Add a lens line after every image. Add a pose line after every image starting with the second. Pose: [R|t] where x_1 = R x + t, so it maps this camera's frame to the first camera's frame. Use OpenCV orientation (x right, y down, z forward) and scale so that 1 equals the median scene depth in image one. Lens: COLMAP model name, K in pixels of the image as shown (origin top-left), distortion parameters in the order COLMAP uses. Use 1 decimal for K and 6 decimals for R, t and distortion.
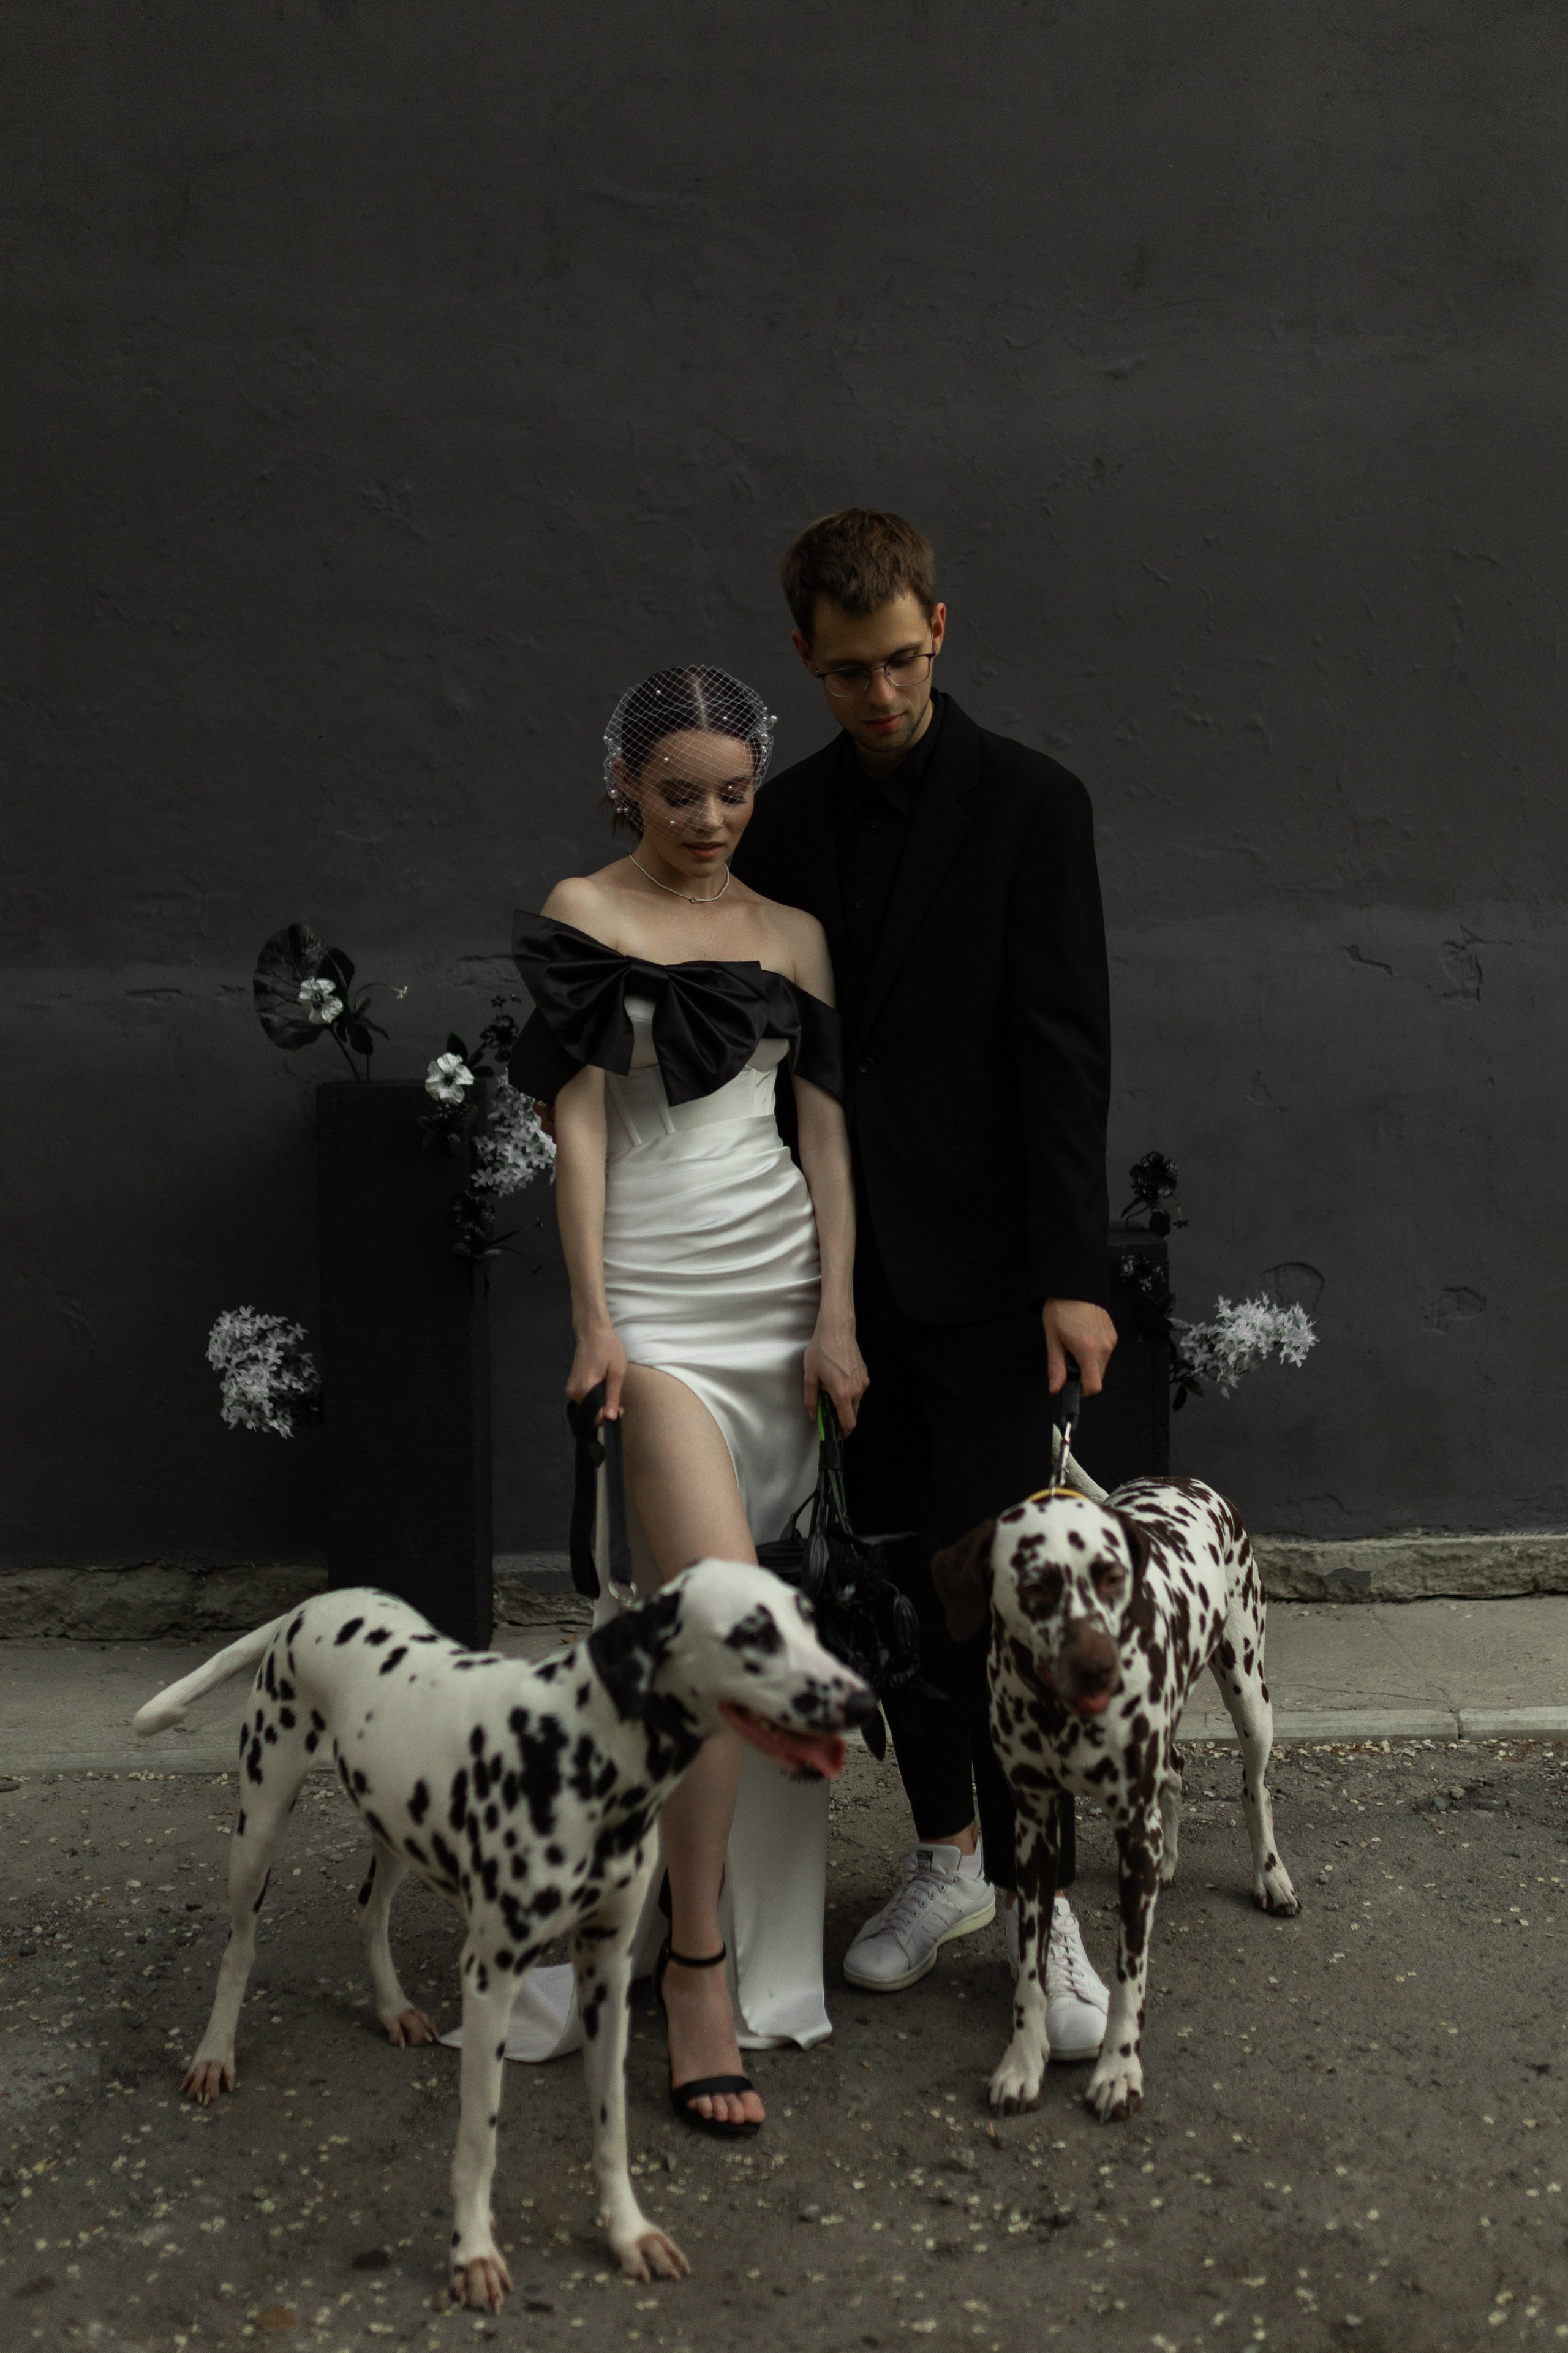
lens RADIAL K [[2482.5, 0, 772.9], [0, 2482.5, 1183.4], [0, 0, 1]] dist [0.000765, 0.000000]
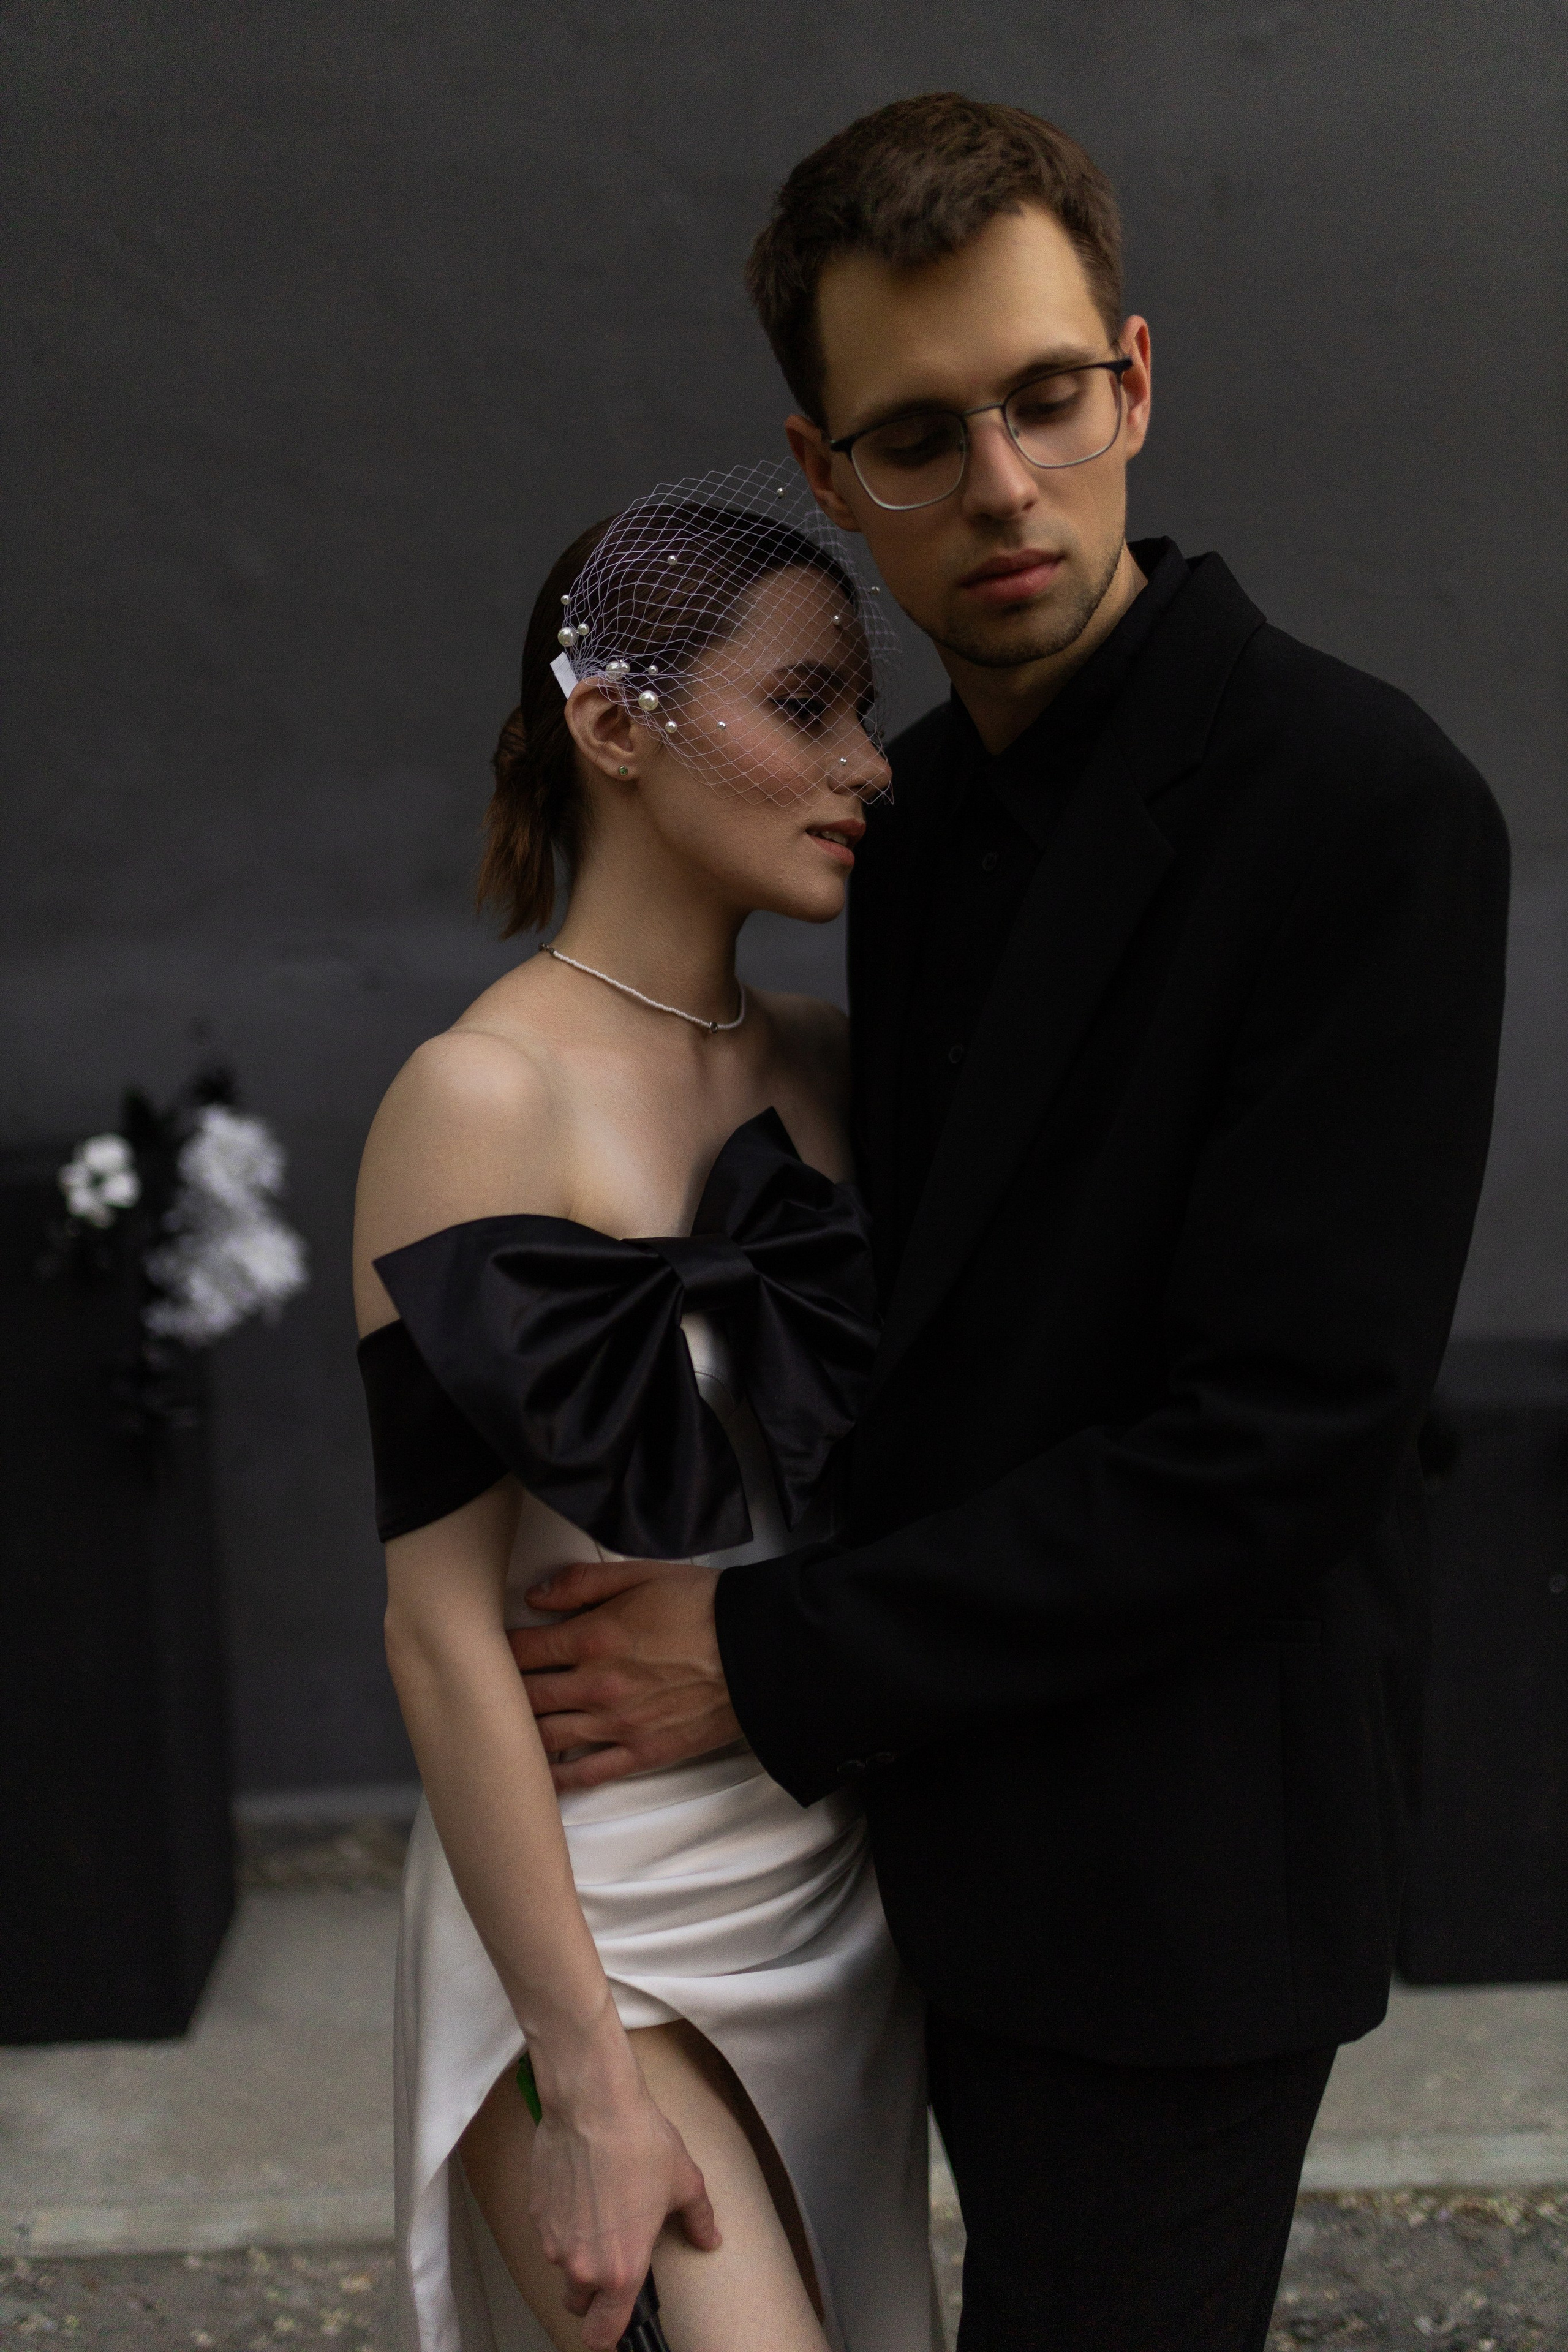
lens RADIAL K [[2291.0, 0, 782.3], [0, 2291.0, 1161.1], [0, 0, 1]] dist [-0.000181, 0.000000]
pose [[0.999945, -0.010469, 0.000968, 0.012845], [0.010332, 0.995535, 0.093827, -0.093443], [-0.001945, -0.093812, 0.995588, 0.379448]]
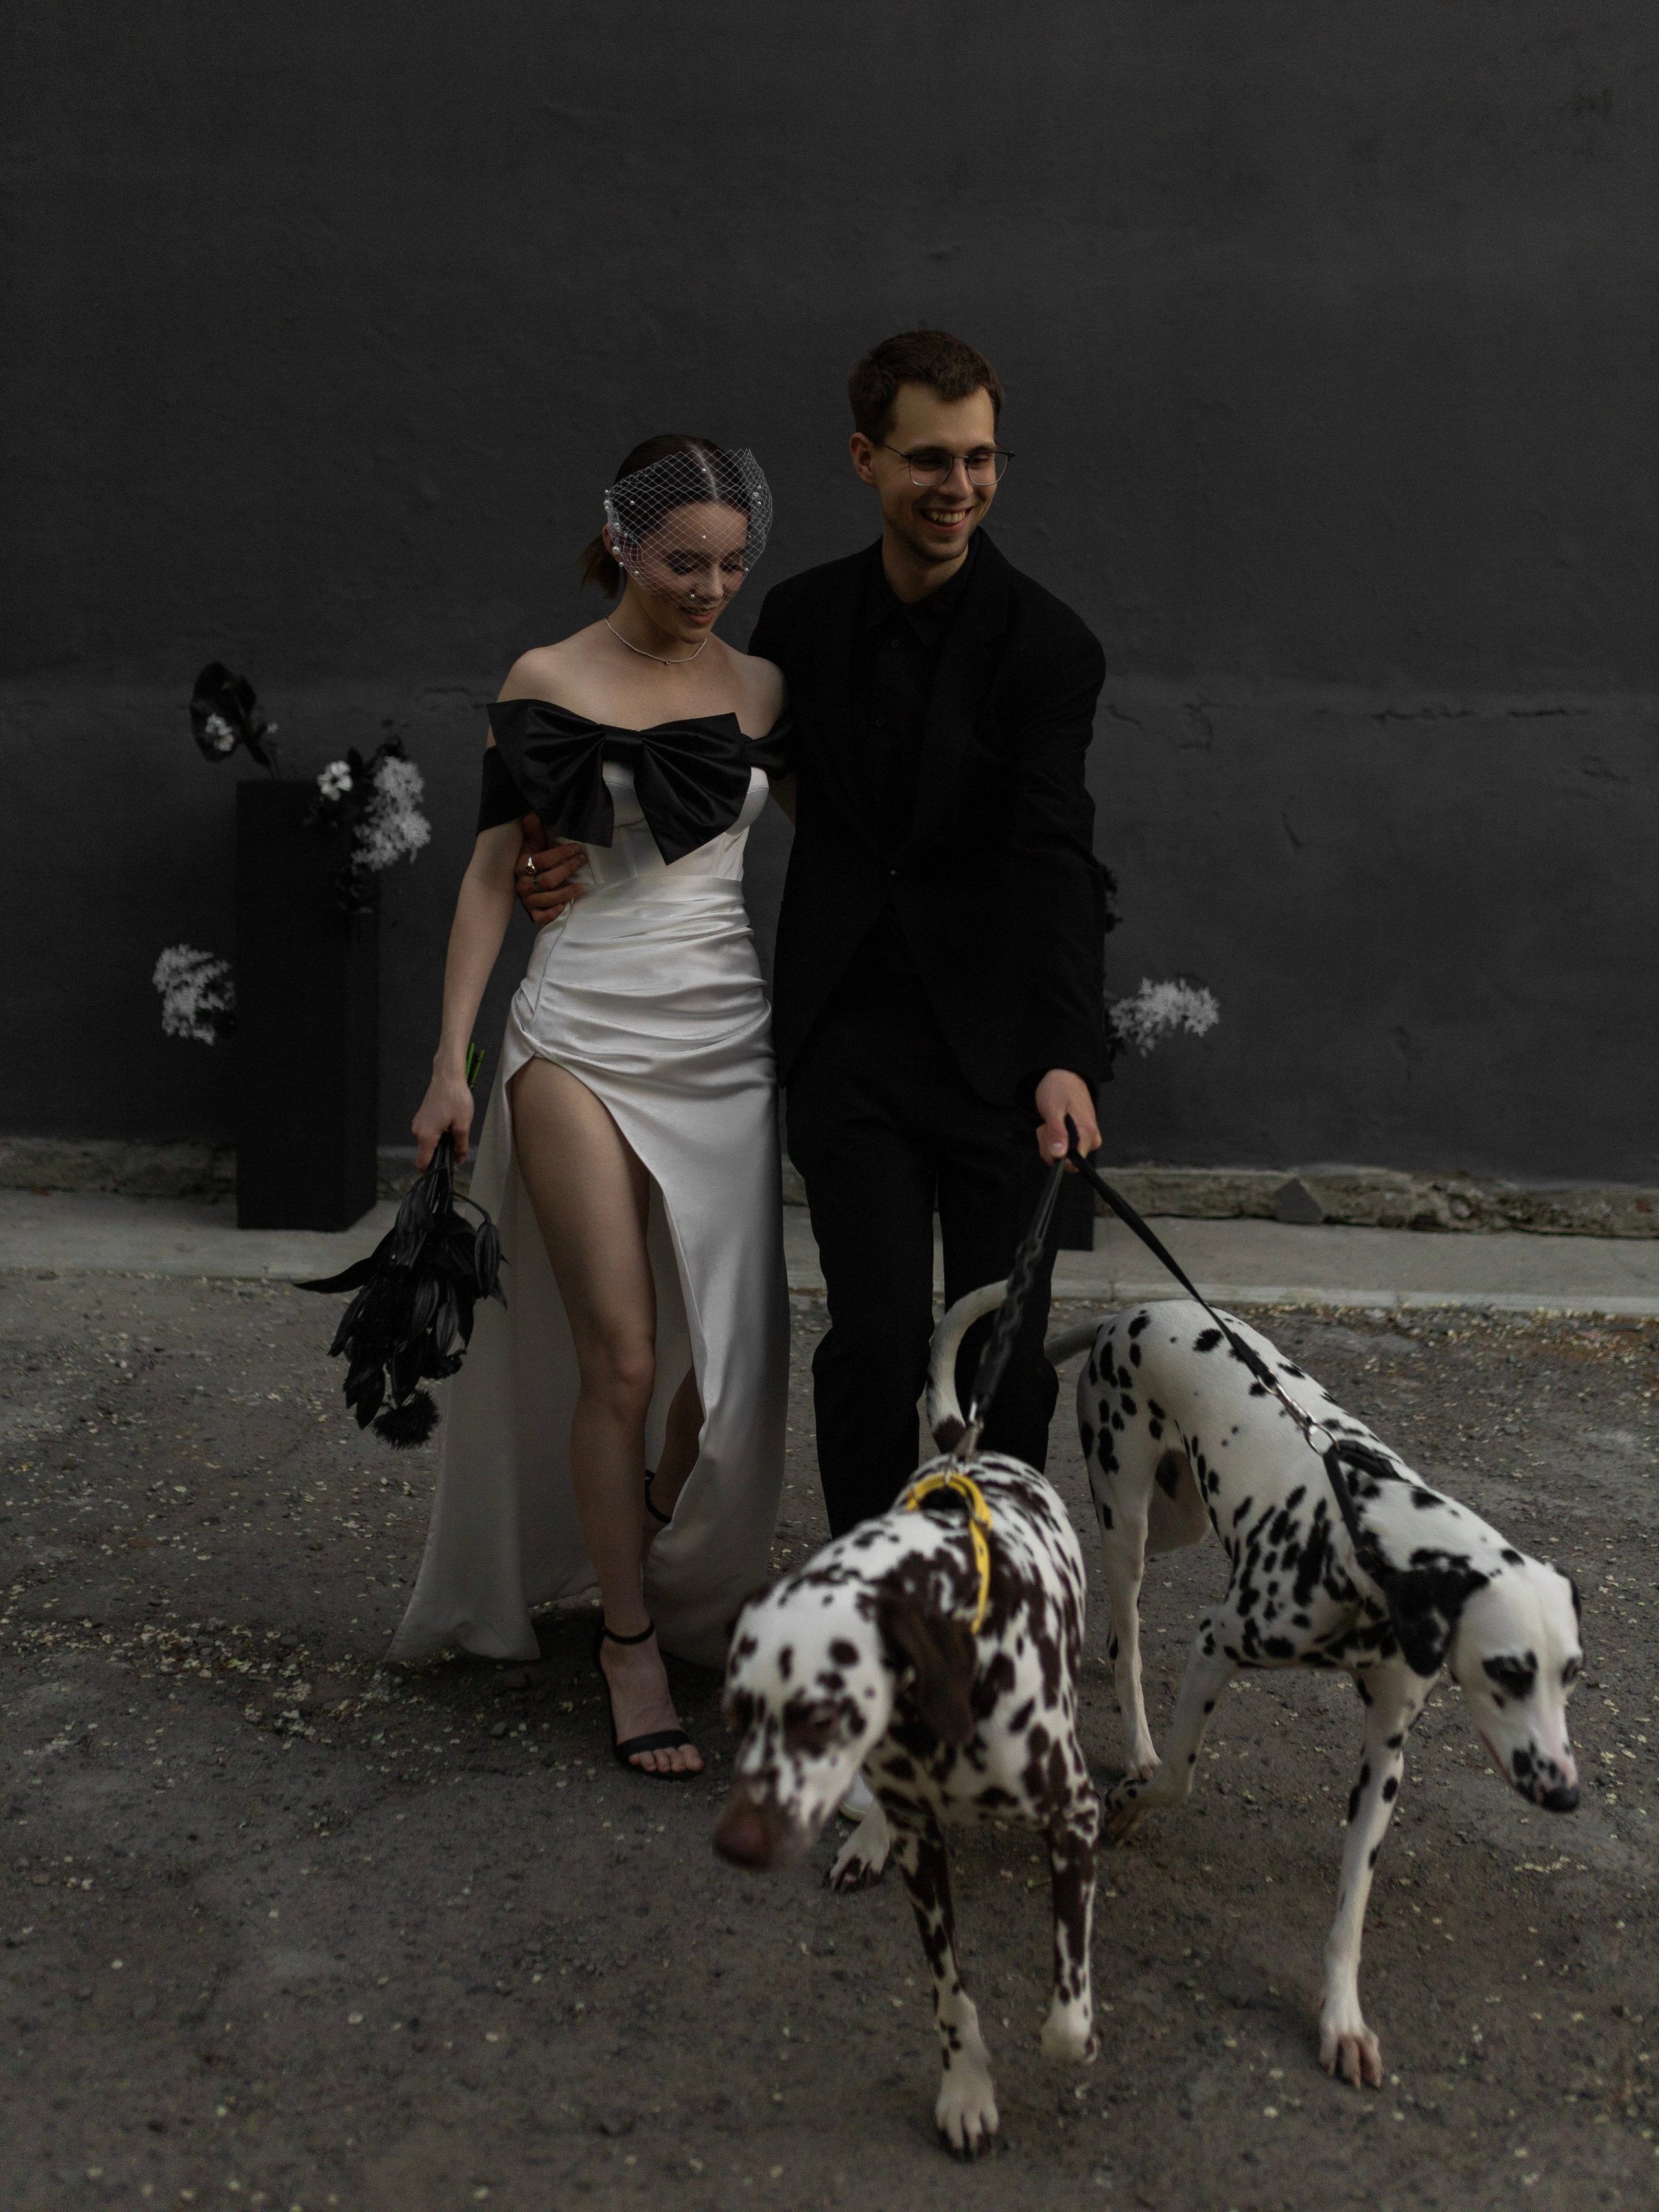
lens RADIAL K [[2522.5, 0, 827.2], [0, 2522.5, 985.8], [0, 0, 1]] dist [0.001385, 0.000000]
pose [[0.996589, 0.043978, -0.069834, 0.189707], [-0.042042, 0.998696, 0.028959, 0.018417], [0.071016, -0.025925, 0.997138, -0.326825]]
